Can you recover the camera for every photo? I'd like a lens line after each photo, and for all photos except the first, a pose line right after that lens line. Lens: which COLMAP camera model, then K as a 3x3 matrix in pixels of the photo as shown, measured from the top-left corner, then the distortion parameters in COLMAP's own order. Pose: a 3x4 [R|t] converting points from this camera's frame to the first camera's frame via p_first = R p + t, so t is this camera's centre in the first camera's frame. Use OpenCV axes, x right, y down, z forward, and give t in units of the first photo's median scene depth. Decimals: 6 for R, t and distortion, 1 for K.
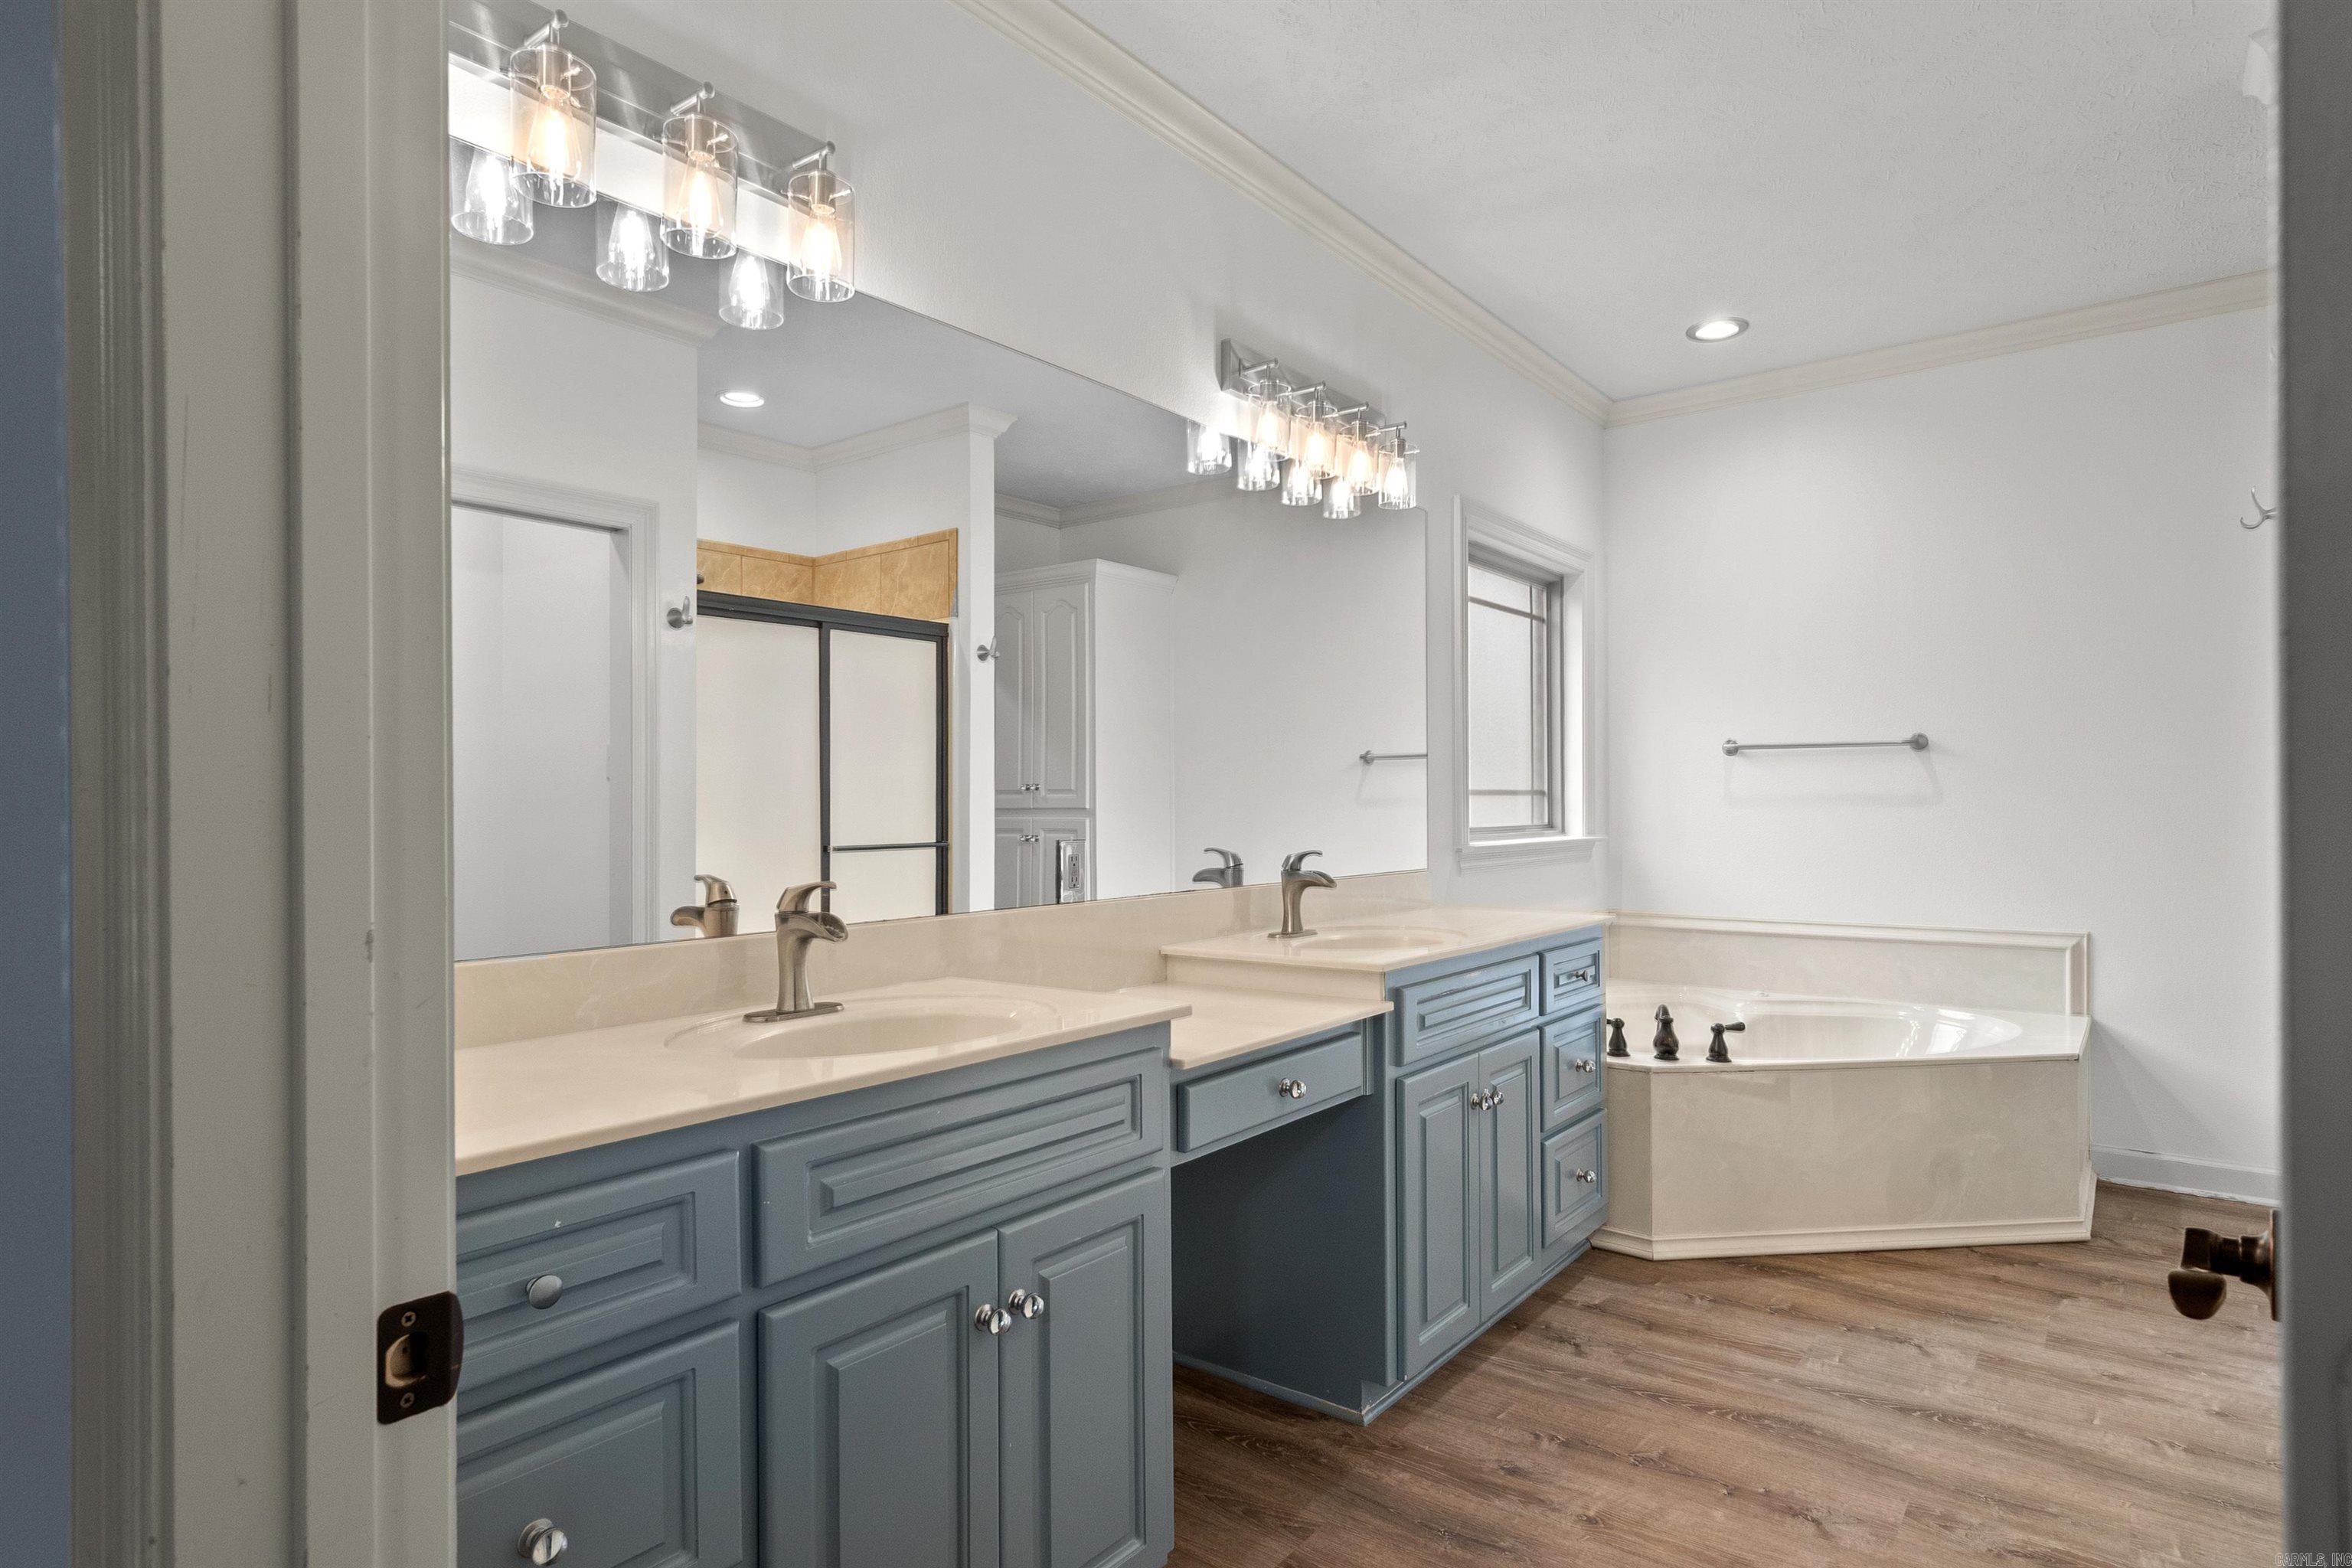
lens RADIAL K [[1278.0, 0, 1186.6], [0, 1278.0, 816.4], [0, 0, 1]] dist [-0.033610, 0.009588]
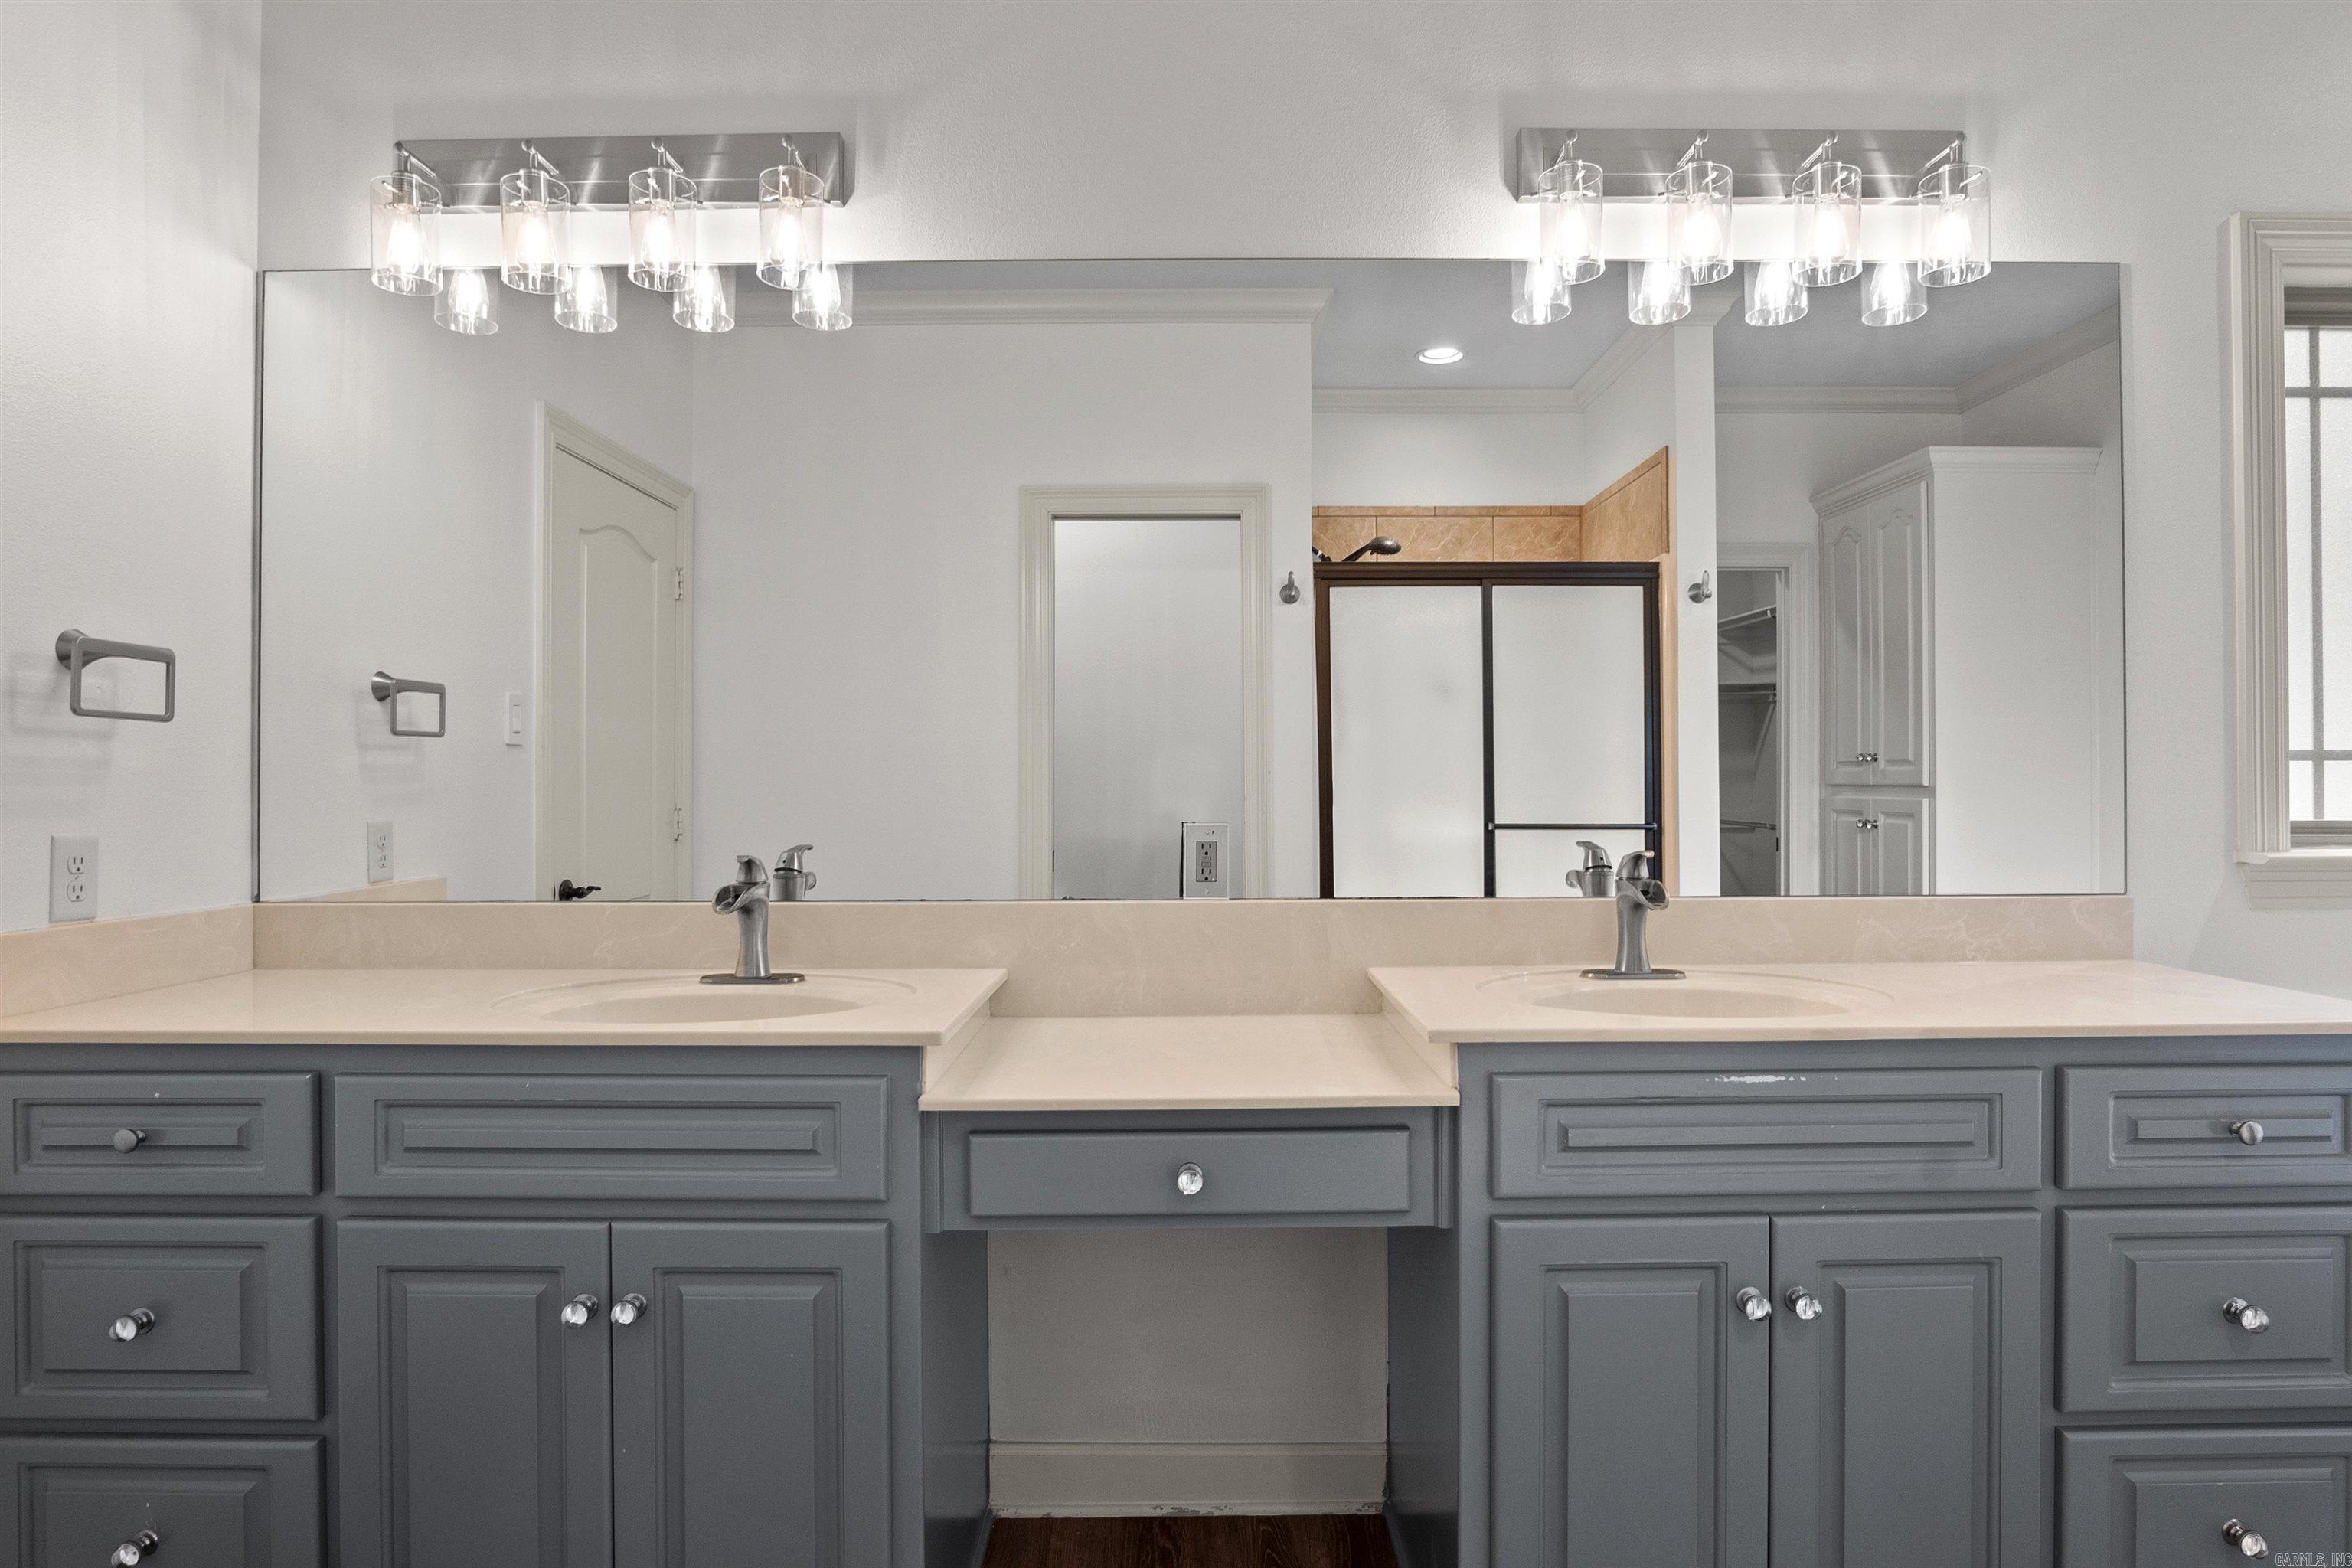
lens RADIAL K [[1278.0, 0, 1186.6], [0, 1278.0, 816.4], [0, 0, 1]] dist [-0.033610, 0.009588]
pose [[0.620231, 0.028956, -0.783885, 0.279606], [-0.010648, 0.999537, 0.028497, -0.005136], [0.784347, -0.009328, 0.620252, 0.239621]]
